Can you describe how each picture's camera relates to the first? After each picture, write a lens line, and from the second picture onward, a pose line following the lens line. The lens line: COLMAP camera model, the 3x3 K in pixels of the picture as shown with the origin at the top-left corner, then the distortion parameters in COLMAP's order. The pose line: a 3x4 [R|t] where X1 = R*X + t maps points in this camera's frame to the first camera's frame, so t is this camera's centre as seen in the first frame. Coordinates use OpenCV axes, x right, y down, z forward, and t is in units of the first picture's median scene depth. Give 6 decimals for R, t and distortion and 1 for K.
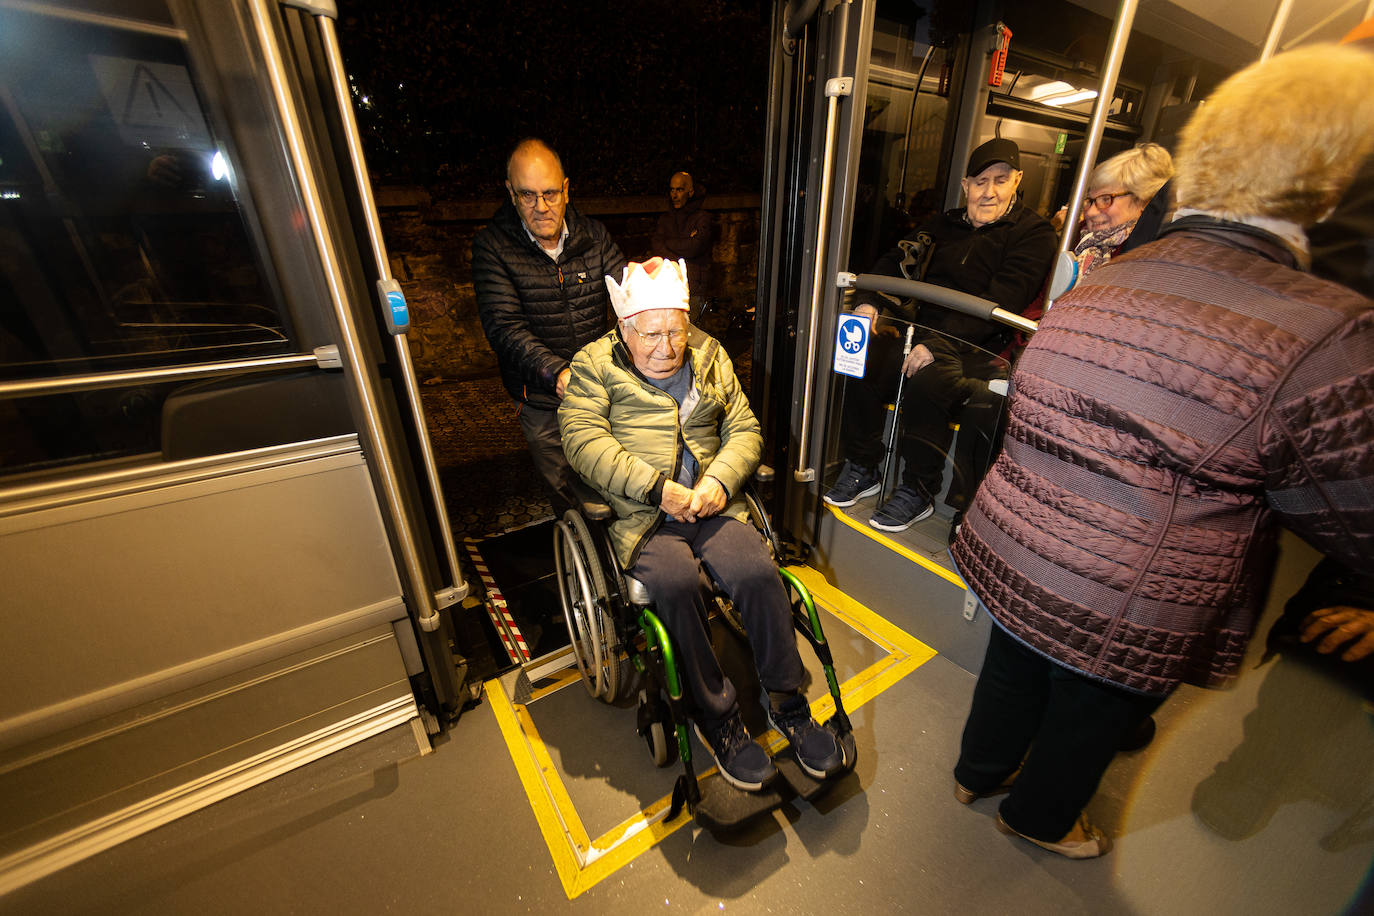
lens RADIAL K [[534.5, 0, 697.3], [0, 534.5, 473.5], [0, 0, 1]] dist [-0.003277, -0.000753]
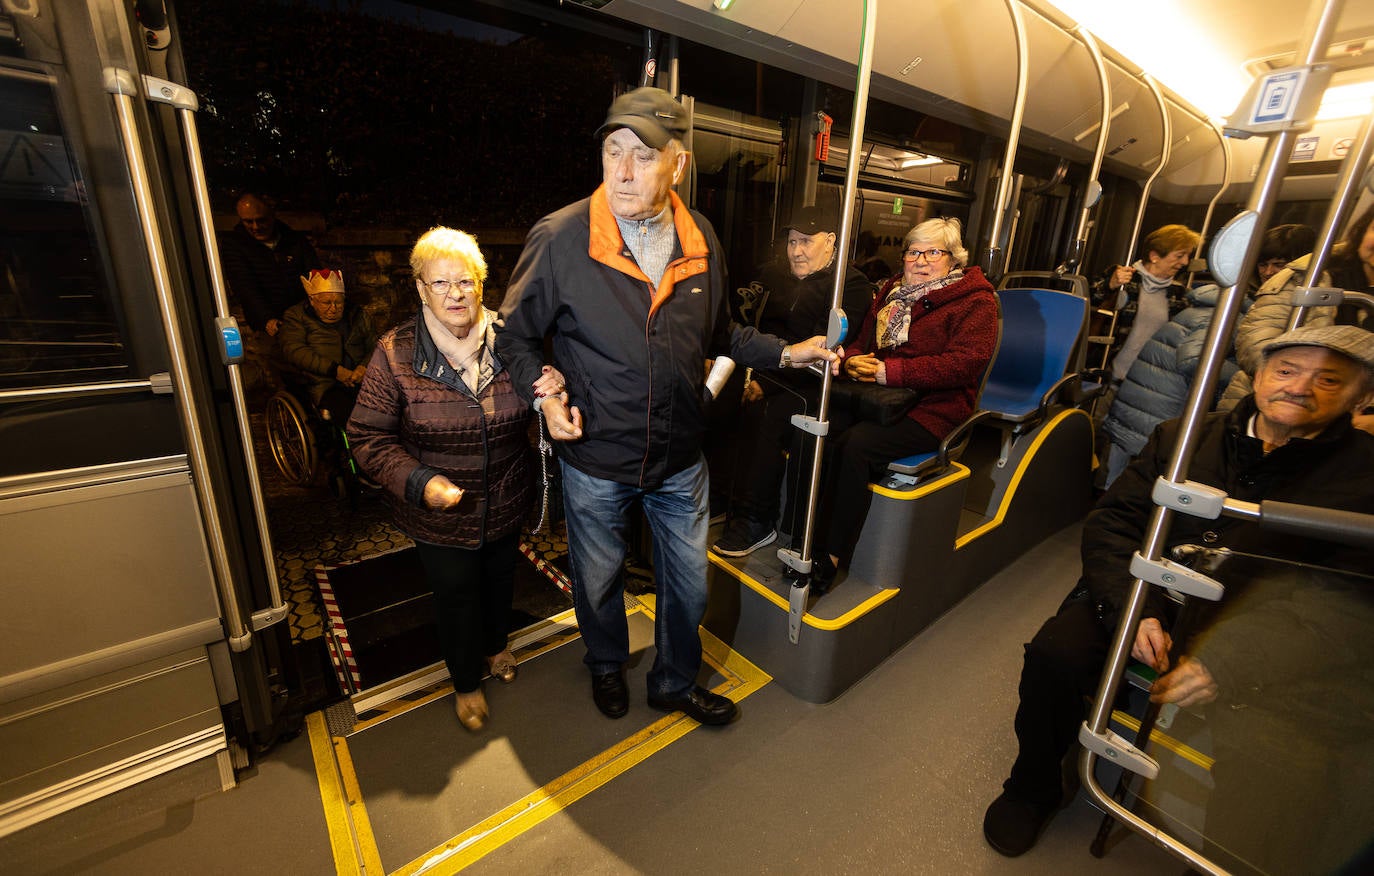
lens RADIAL K [[571.1, 0, 655.8], [0, 571.1, 422.4], [0, 0, 1]] dist [-0.003977, -0.000444]
pose [[0.998064, 0.017706, 0.059623, 0.152467], [-0.008994, 0.989633, -0.143338, 0.010985], [-0.061543, 0.142524, 0.987876, -0.122924]]
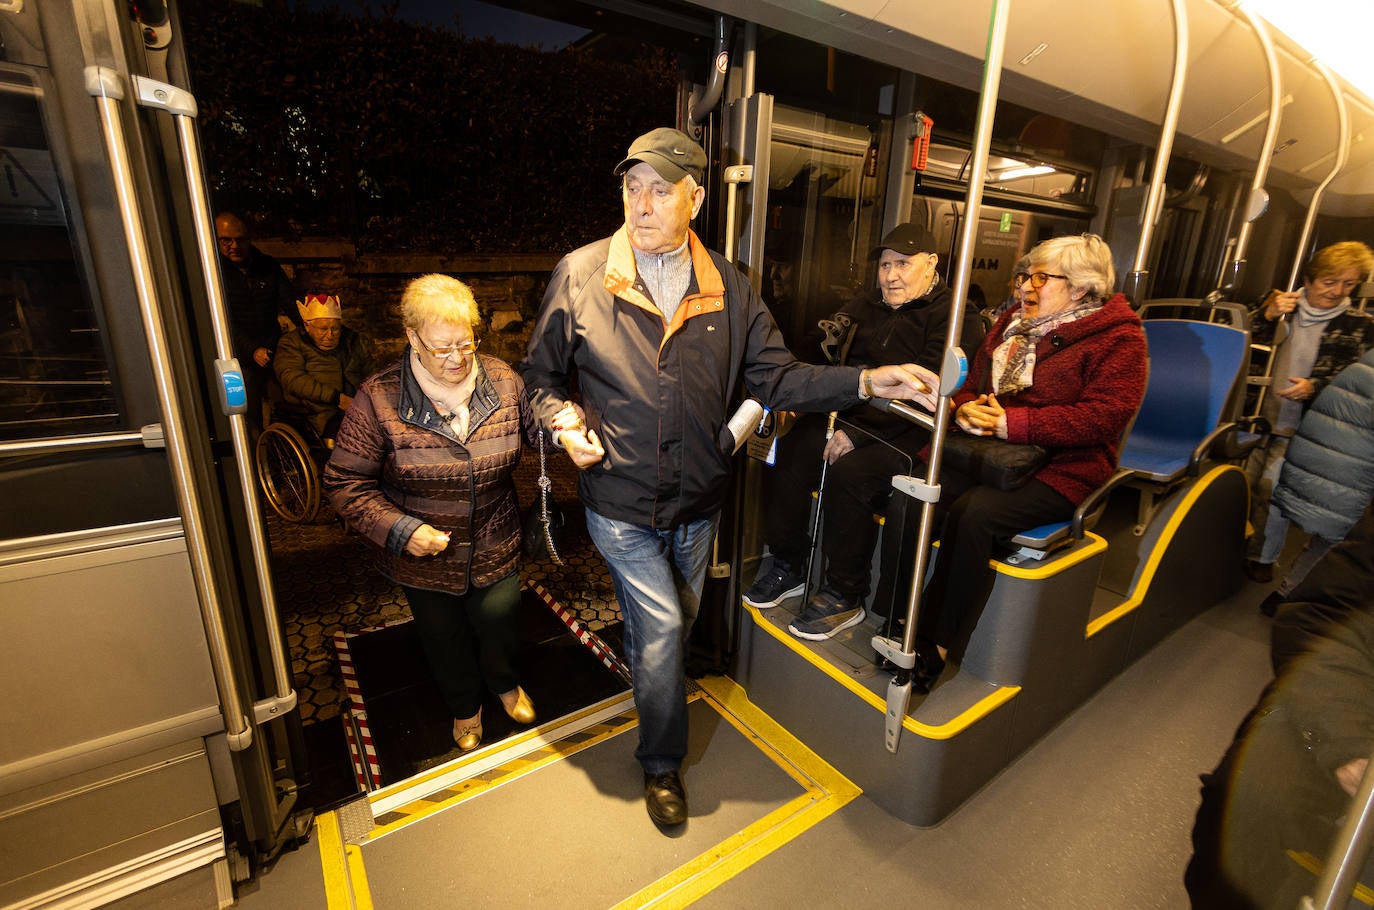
lens RADIAL K [[624.4, 0, 671.7], [0, 624.4, 456.6], [0, 0, 1]] dist [0.000284, -0.002624]
pose [[0.999607, 0.027926, 0.002326, 0.129881], [-0.027239, 0.987796, -0.153351, -0.025677], [-0.006581, 0.153228, 0.988169, -0.047479]]
